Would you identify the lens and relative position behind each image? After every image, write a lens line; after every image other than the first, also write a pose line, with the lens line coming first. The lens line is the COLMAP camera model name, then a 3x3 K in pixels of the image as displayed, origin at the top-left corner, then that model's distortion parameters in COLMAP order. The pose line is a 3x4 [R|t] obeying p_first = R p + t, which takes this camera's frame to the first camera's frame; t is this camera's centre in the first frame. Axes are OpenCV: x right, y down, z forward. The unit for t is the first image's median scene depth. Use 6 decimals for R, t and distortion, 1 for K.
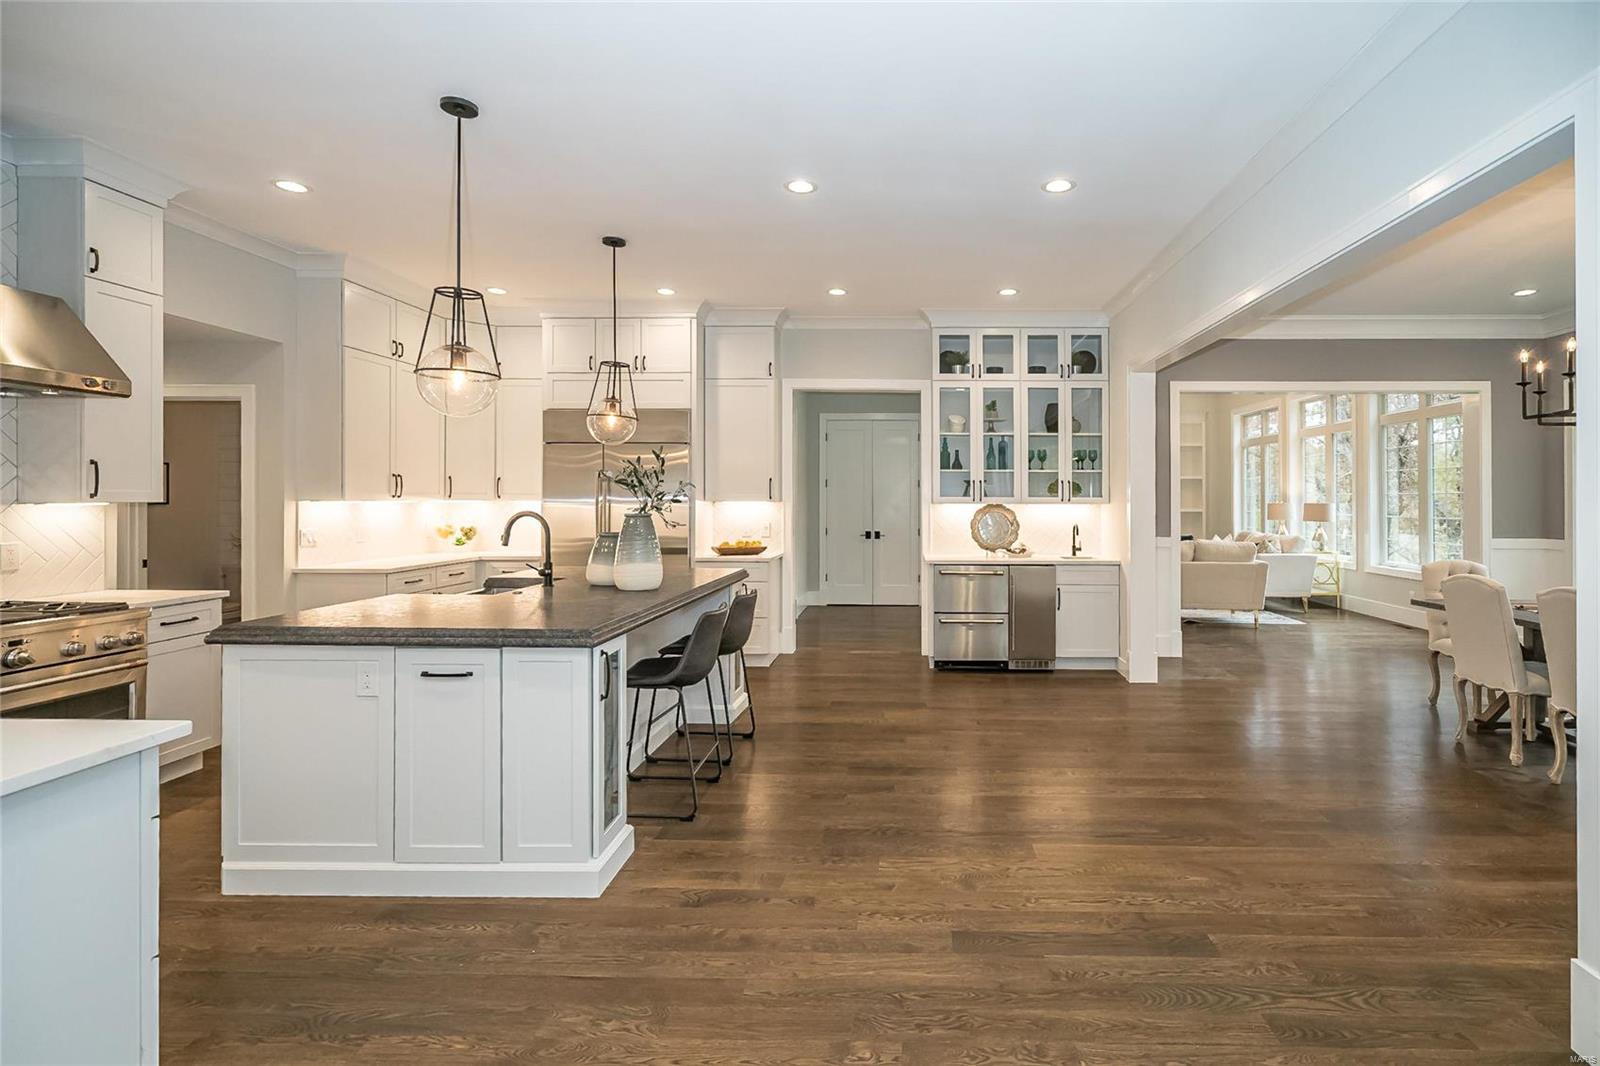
lens RADIAL K [[743.0, 0, 910.4], [0, 743.0, 490.5], [0, 0, 1]] dist [-0.000999, -0.000280]
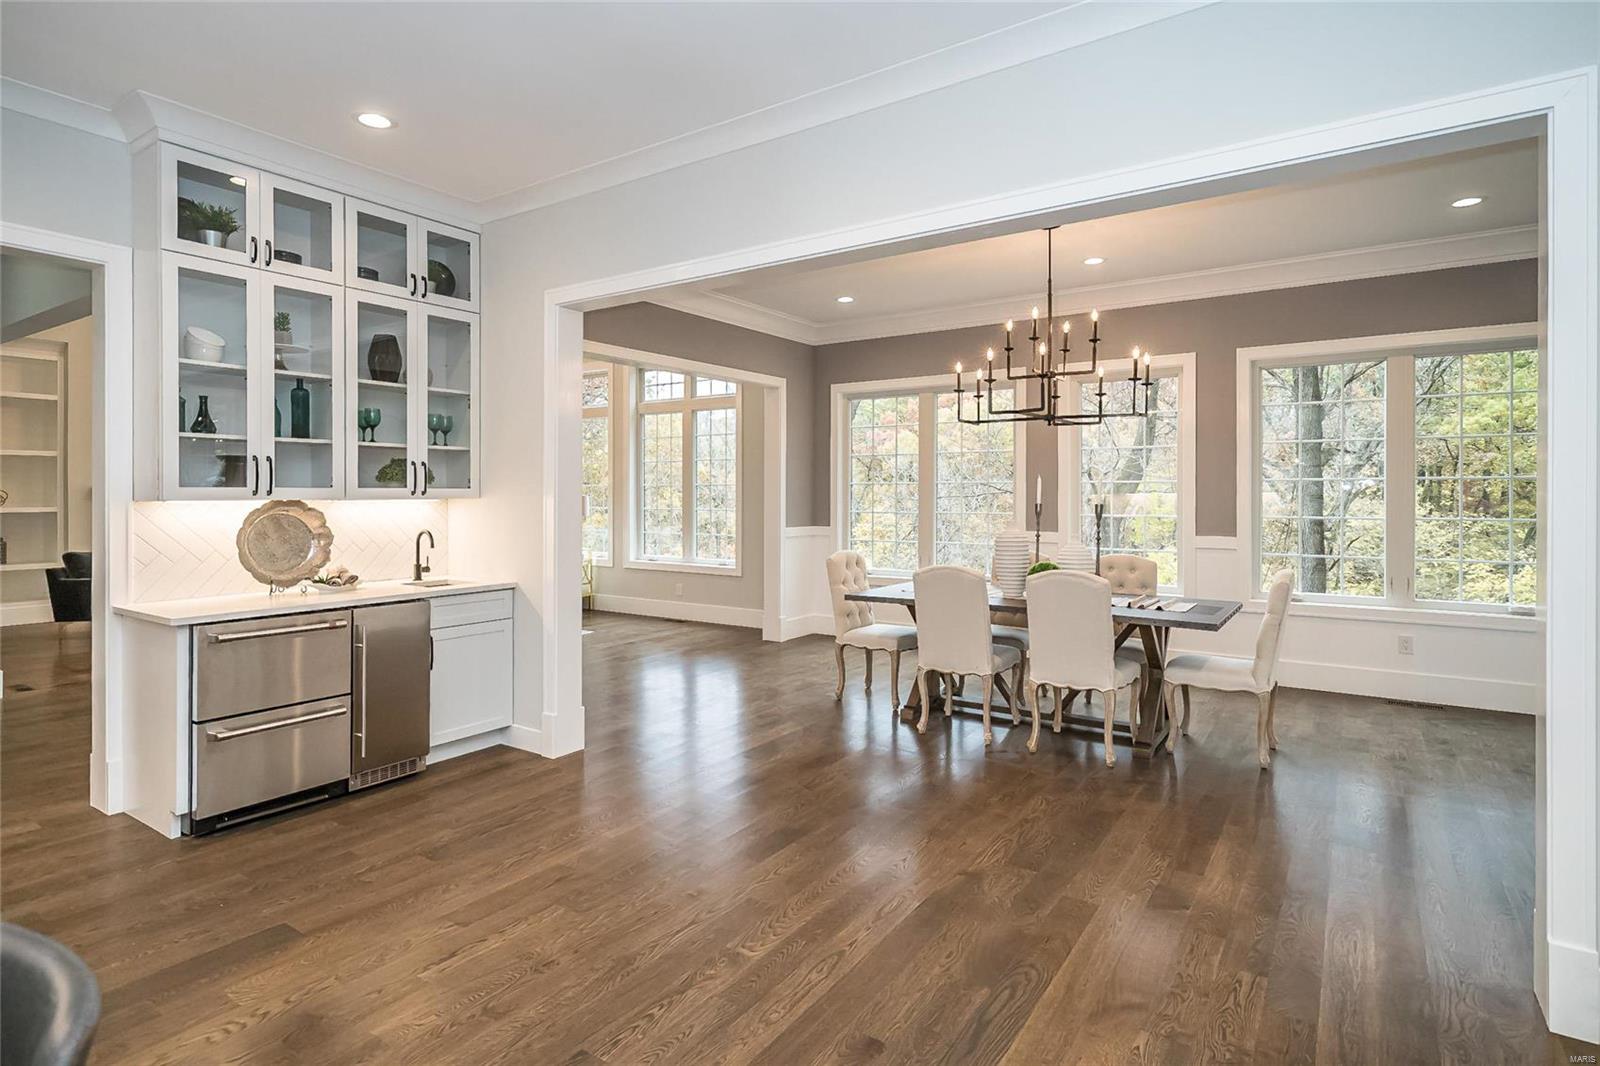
lens RADIAL K [[815.8, 0, 782.9], [0, 815.8, 489.9], [0, 0, 1]] dist [0.004437, 0.000870]
pose [[0.566580, 0.000231, 0.824007, -0.180187], [-0.009244, 0.999939, 0.006076, 0.003746], [-0.823955, -0.011060, 0.566548, 0.352962]]
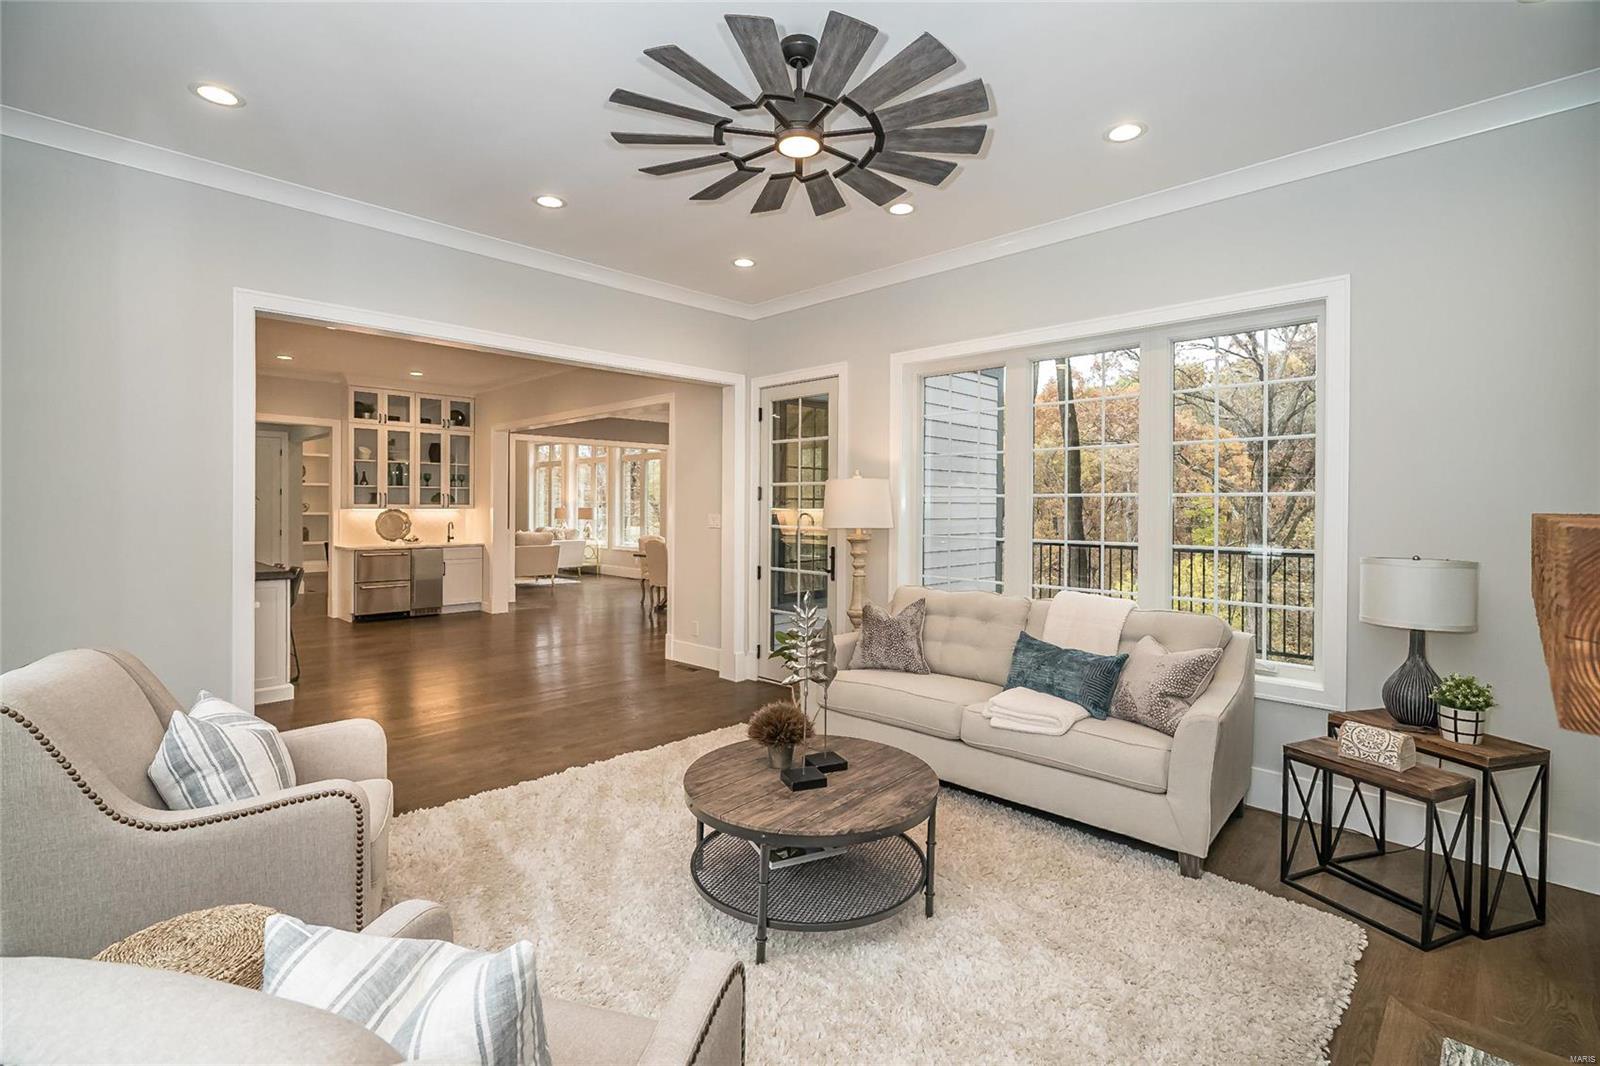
lens RADIAL K [[743.0, 0, 808.3], [0, 743.0, 503.2], [0, 0, 1]] dist [-0.000999, -0.000280]
pose [[0.688350, 0.004444, 0.725365, -0.392578], [-0.014382, 0.999868, 0.007523, -0.016222], [-0.725236, -0.015611, 0.688323, -0.617155]]
